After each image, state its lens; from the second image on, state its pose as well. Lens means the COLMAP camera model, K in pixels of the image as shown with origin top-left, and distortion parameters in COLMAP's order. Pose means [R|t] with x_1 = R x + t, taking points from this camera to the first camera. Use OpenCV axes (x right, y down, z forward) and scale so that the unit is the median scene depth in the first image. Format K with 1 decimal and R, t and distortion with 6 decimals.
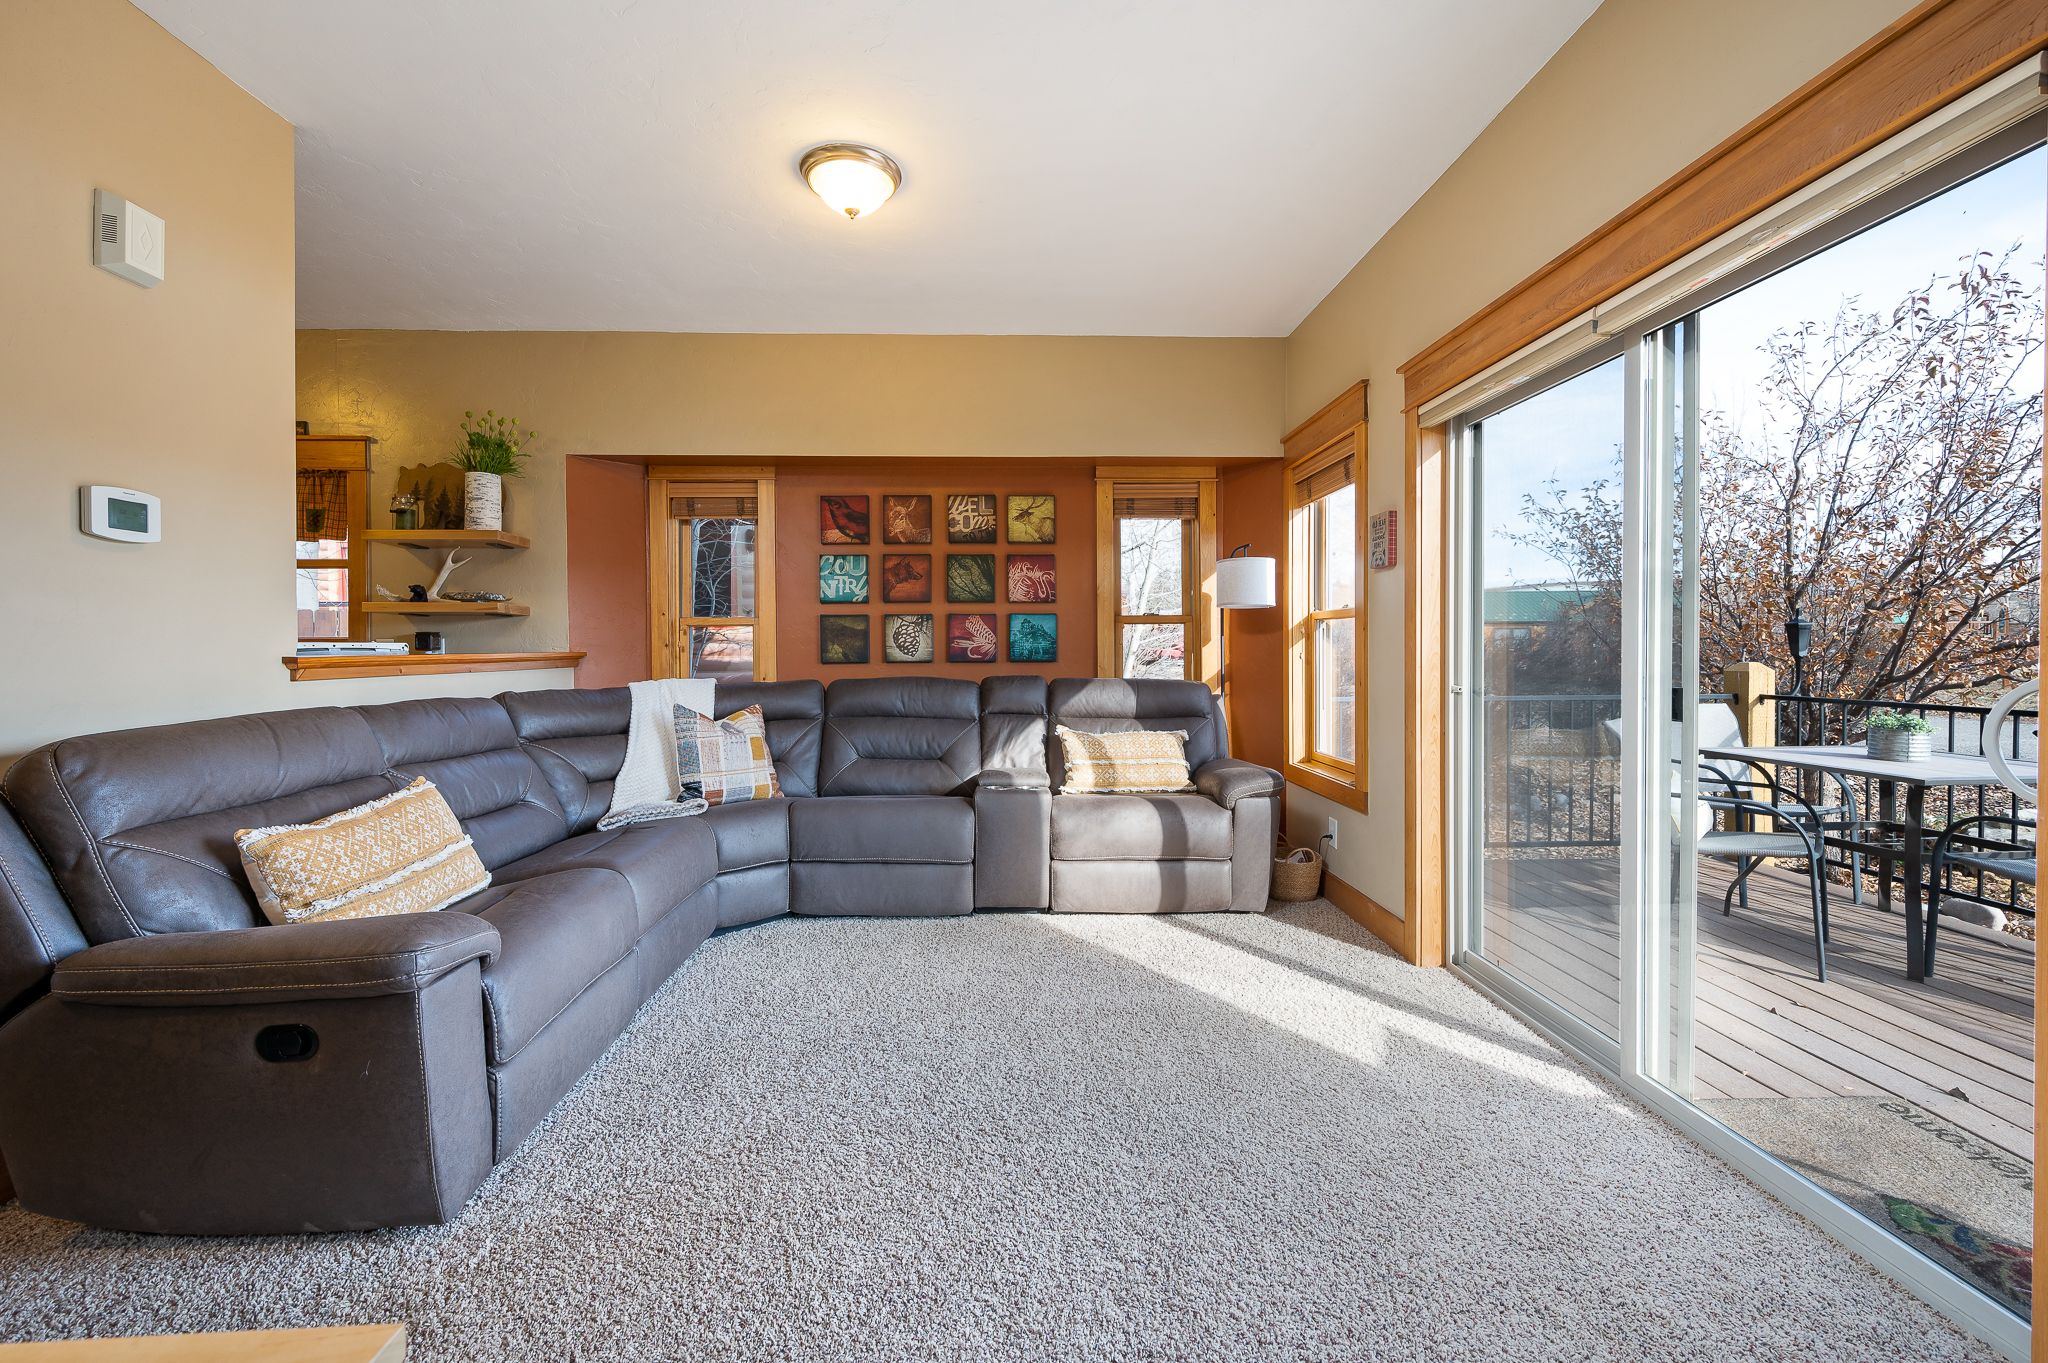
lens RADIAL K [[834.5, 0, 1028.4], [0, 834.5, 655.6], [0, 0, 1]] dist [0.001315, 0.000313]
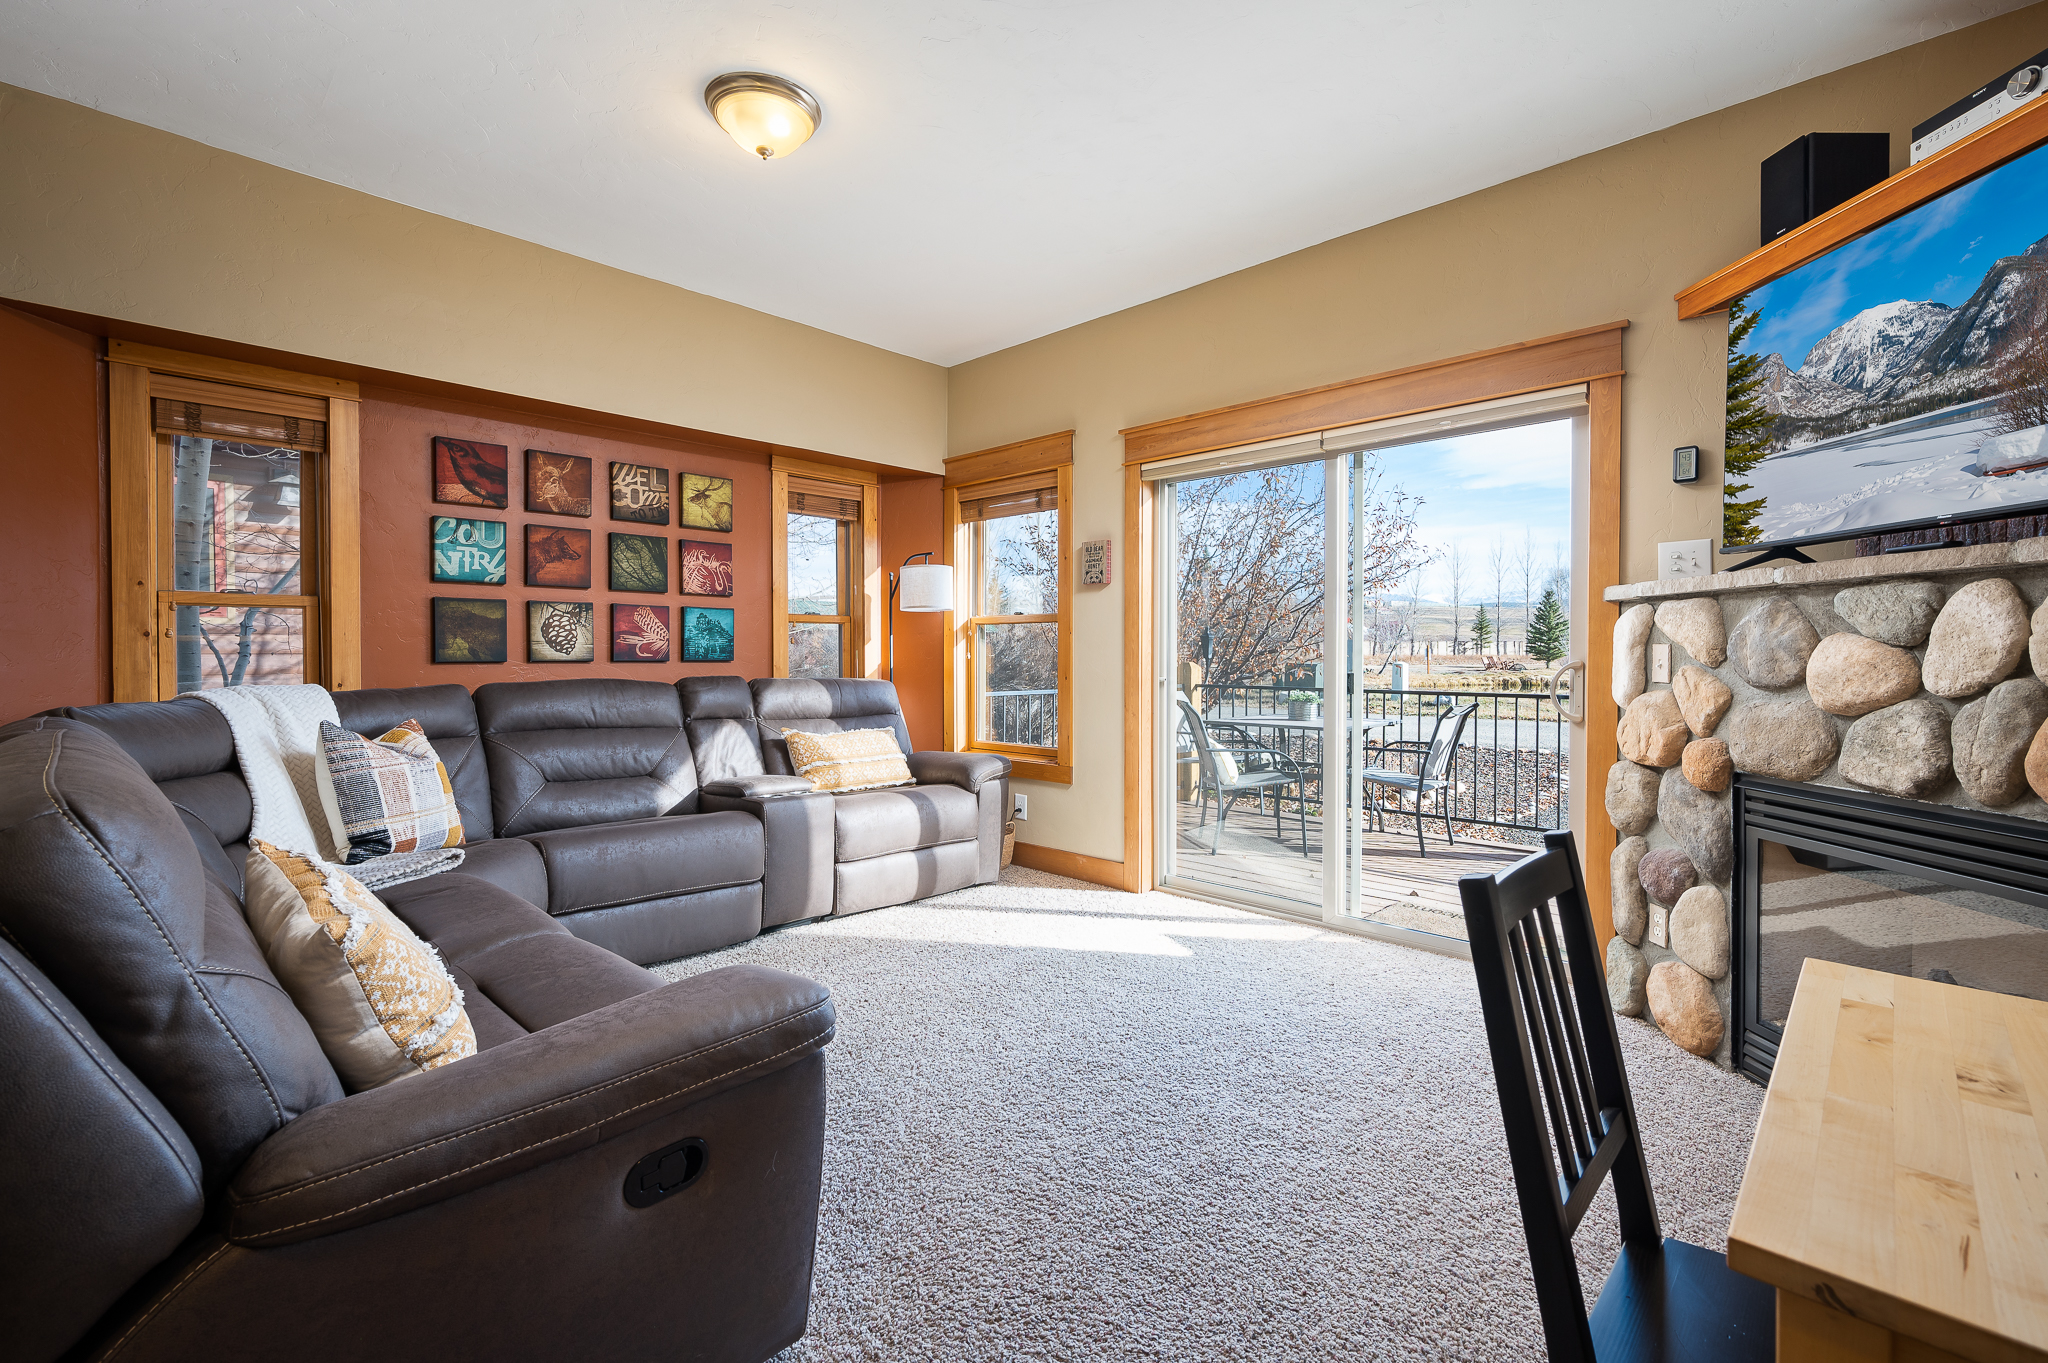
lens RADIAL K [[880.0, 0, 1021.0], [0, 880.0, 650.6], [0, 0, 1]] dist [0.000415, -0.000061]
pose [[0.733643, 0.009701, 0.679466, -0.424776], [-0.000982, 0.999912, -0.013215, 0.008881], [-0.679534, 0.009028, 0.733588, 0.083539]]
